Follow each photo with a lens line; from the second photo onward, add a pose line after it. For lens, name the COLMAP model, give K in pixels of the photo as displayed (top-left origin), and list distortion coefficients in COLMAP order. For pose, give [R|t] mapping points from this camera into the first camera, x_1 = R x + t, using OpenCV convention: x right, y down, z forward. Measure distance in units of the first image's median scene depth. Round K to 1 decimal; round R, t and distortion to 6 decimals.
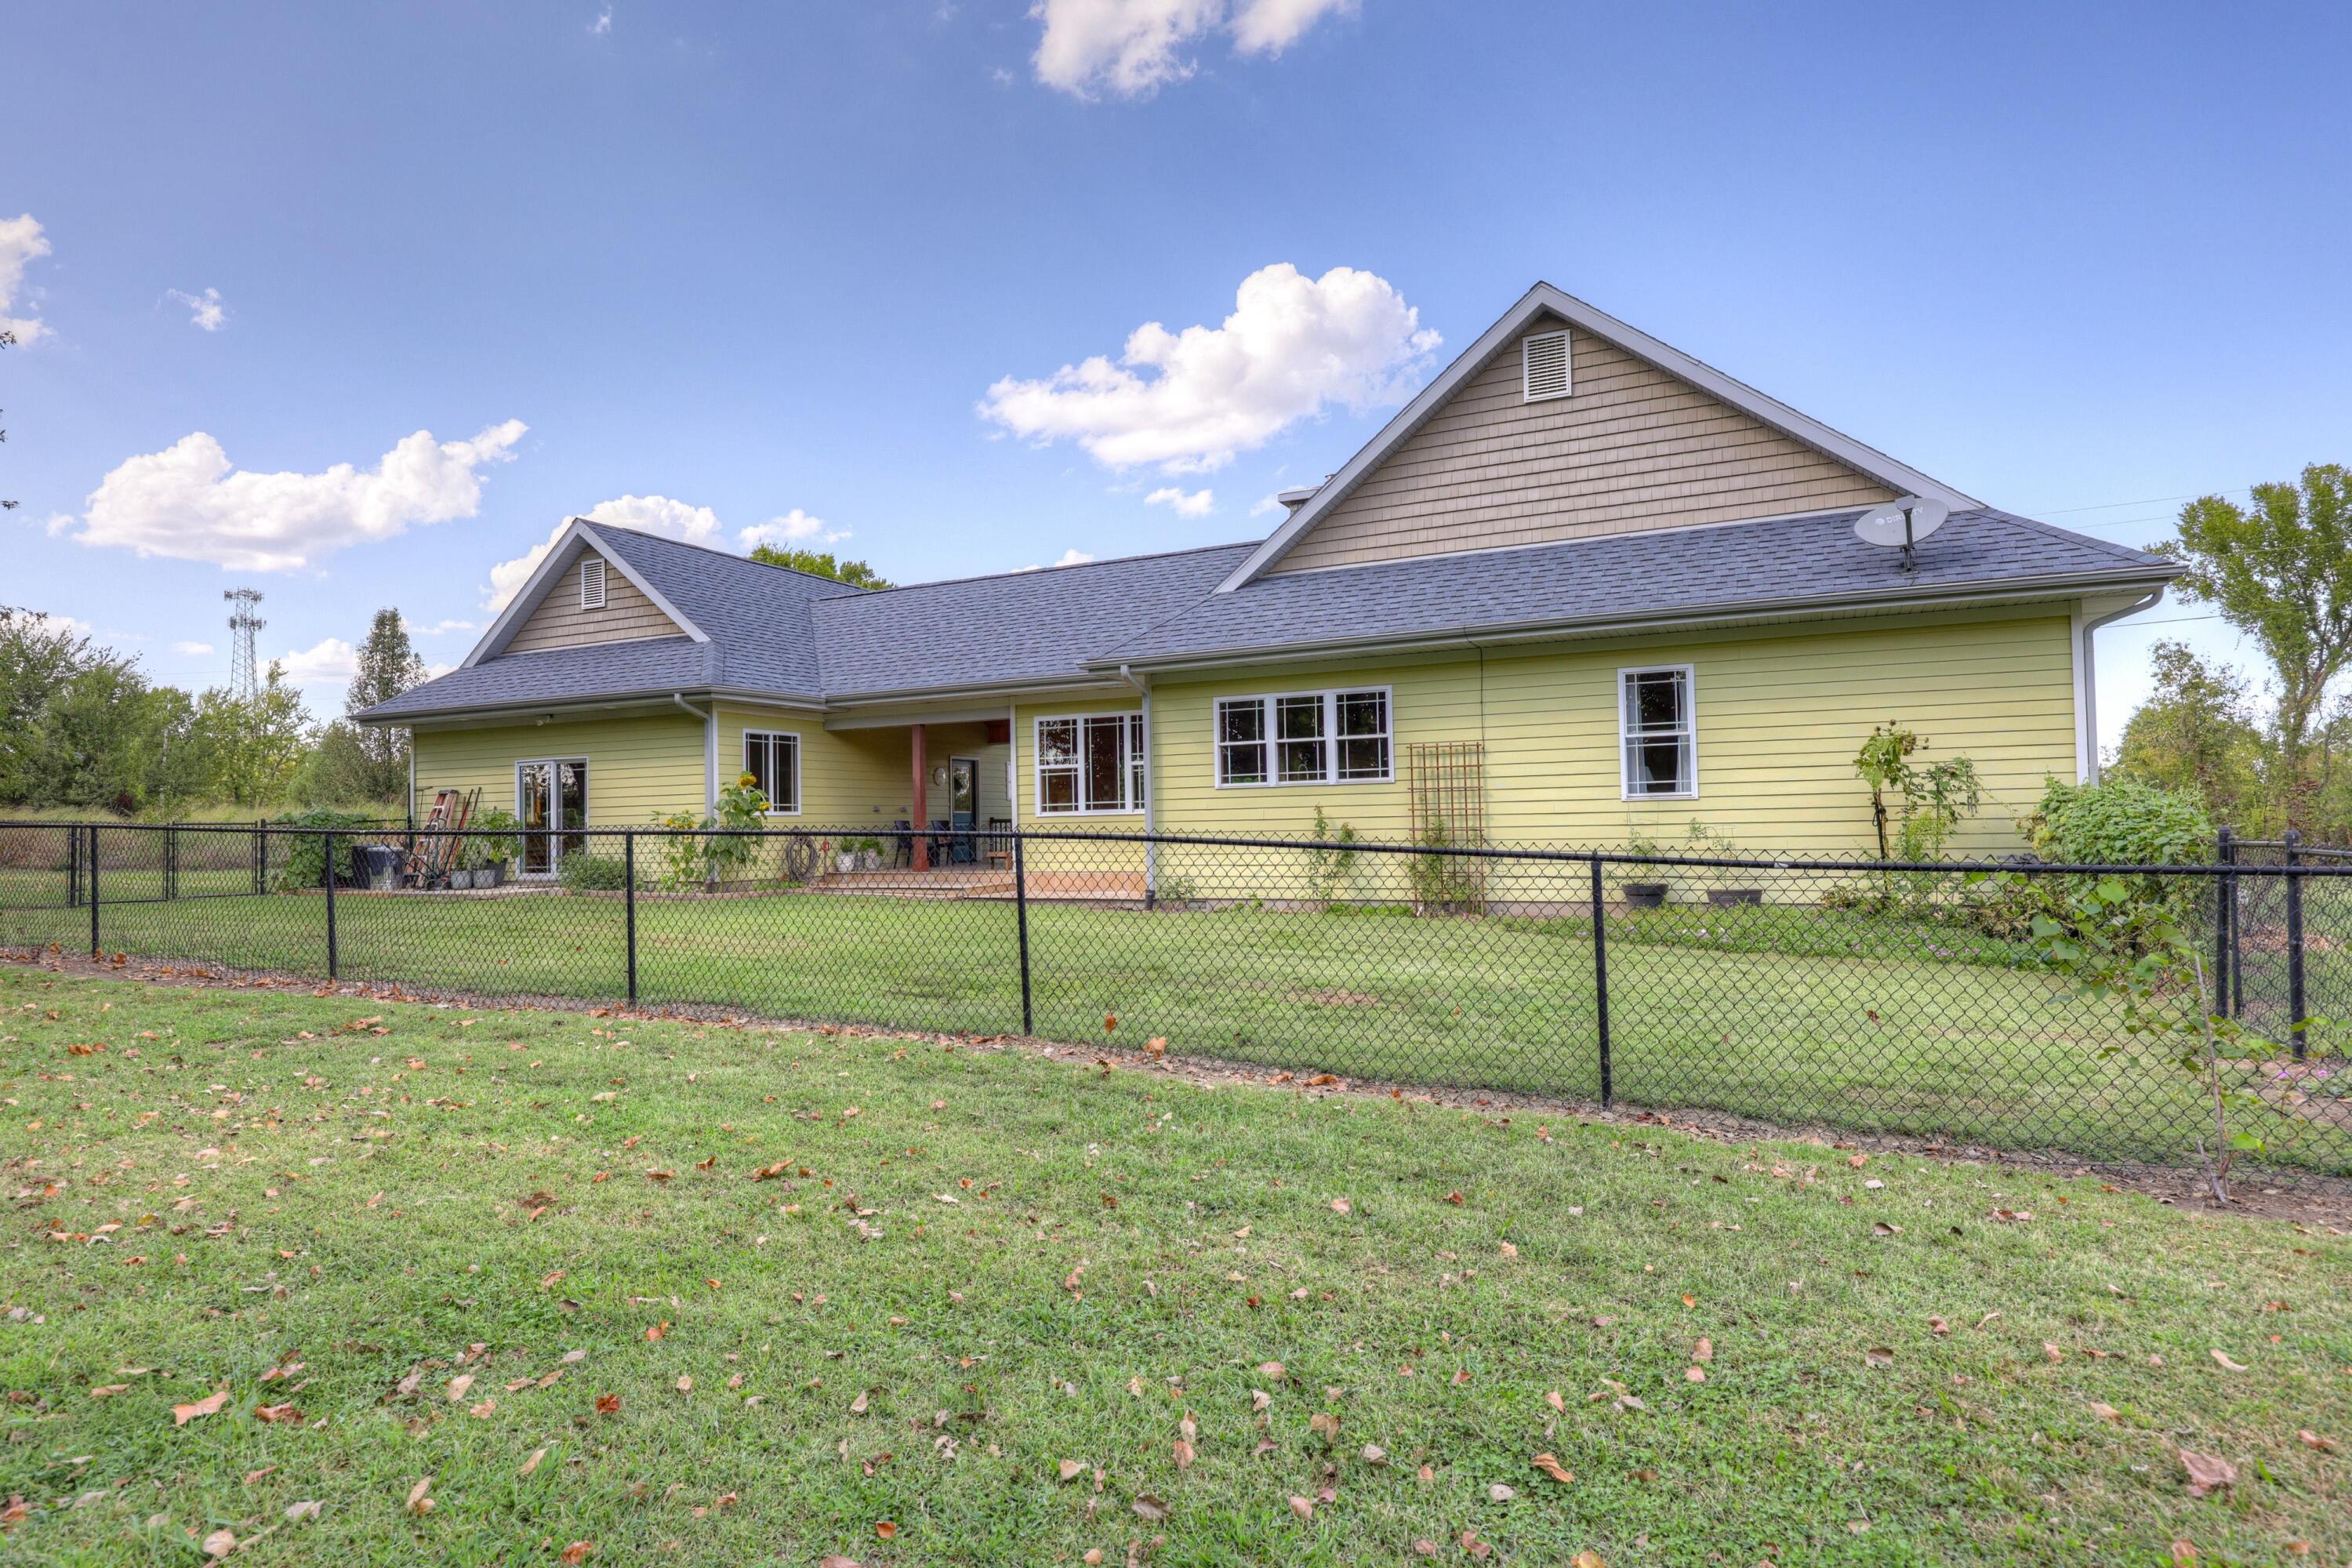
lens RADIAL K [[1254.1, 0, 1176.7], [0, 1254.1, 795.4], [0, 0, 1]] dist [0.000771, 0.001179]
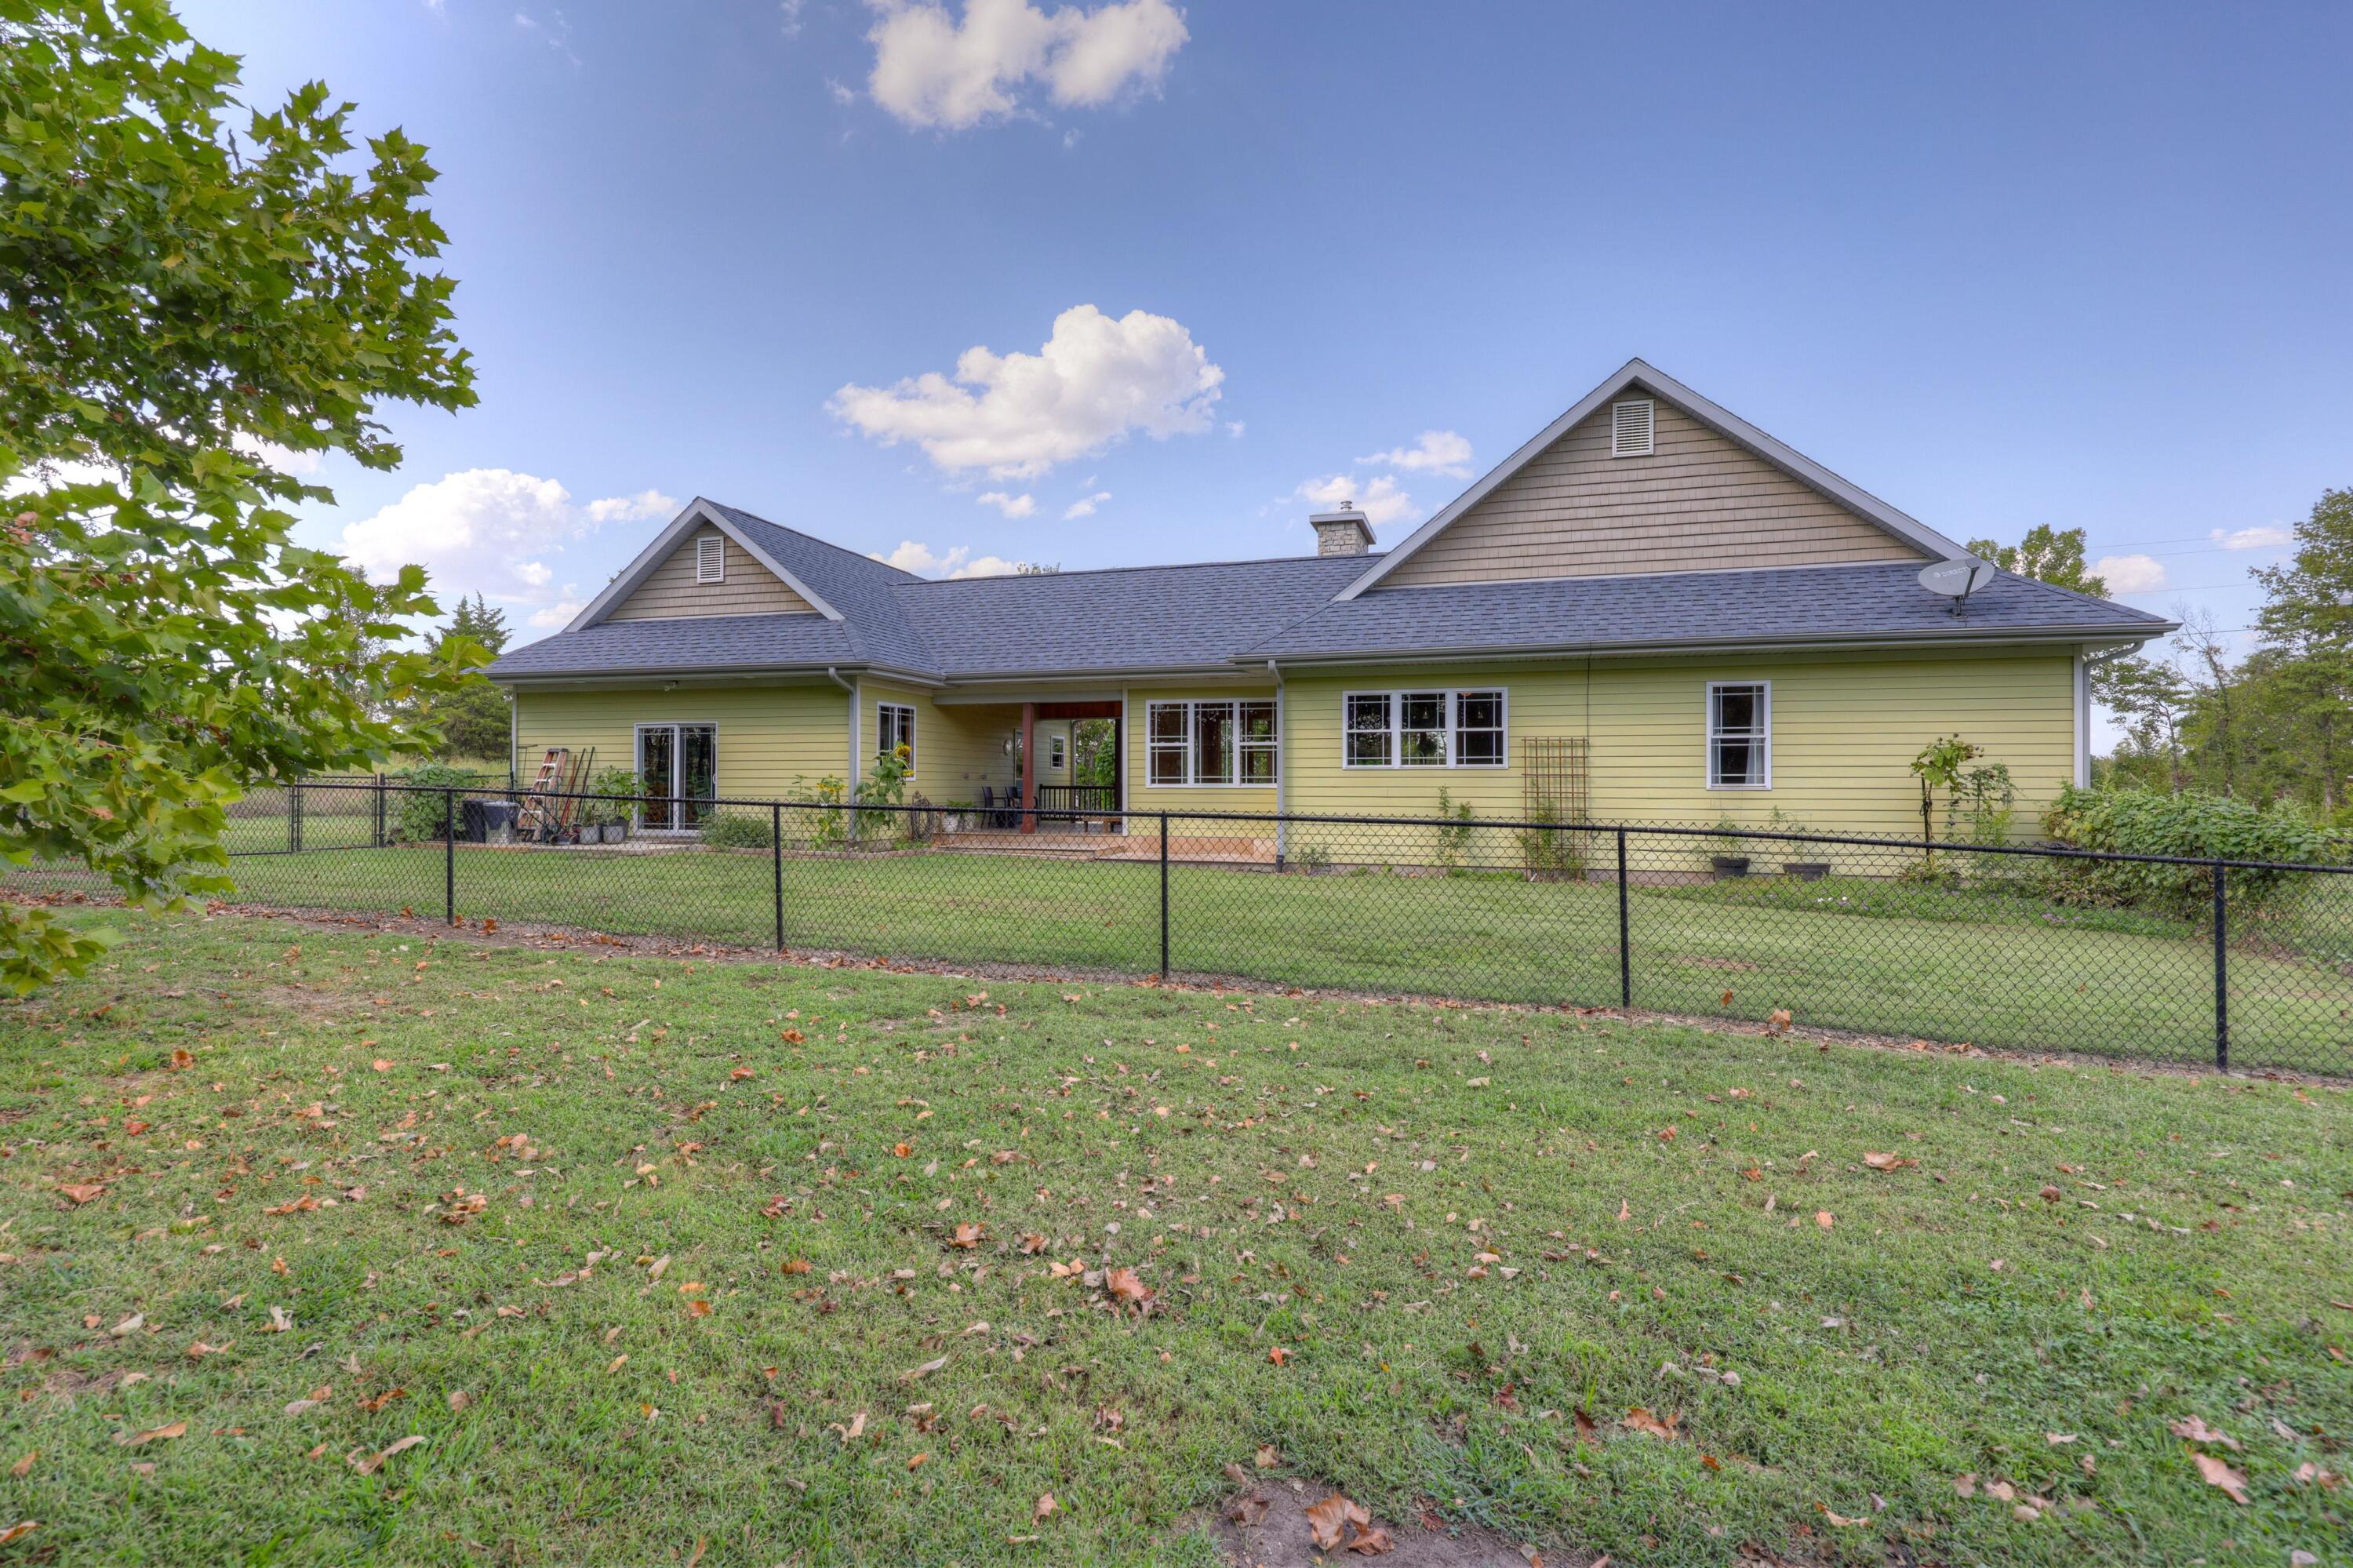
lens RADIAL K [[1064.4, 0, 1176.0], [0, 1064.4, 777.2], [0, 0, 1]] dist [0.003123, 0.000057]
pose [[0.985783, 0.022071, 0.166568, -0.296753], [-0.024921, 0.999576, 0.015040, -0.009184], [-0.166166, -0.018977, 0.985915, 0.049641]]
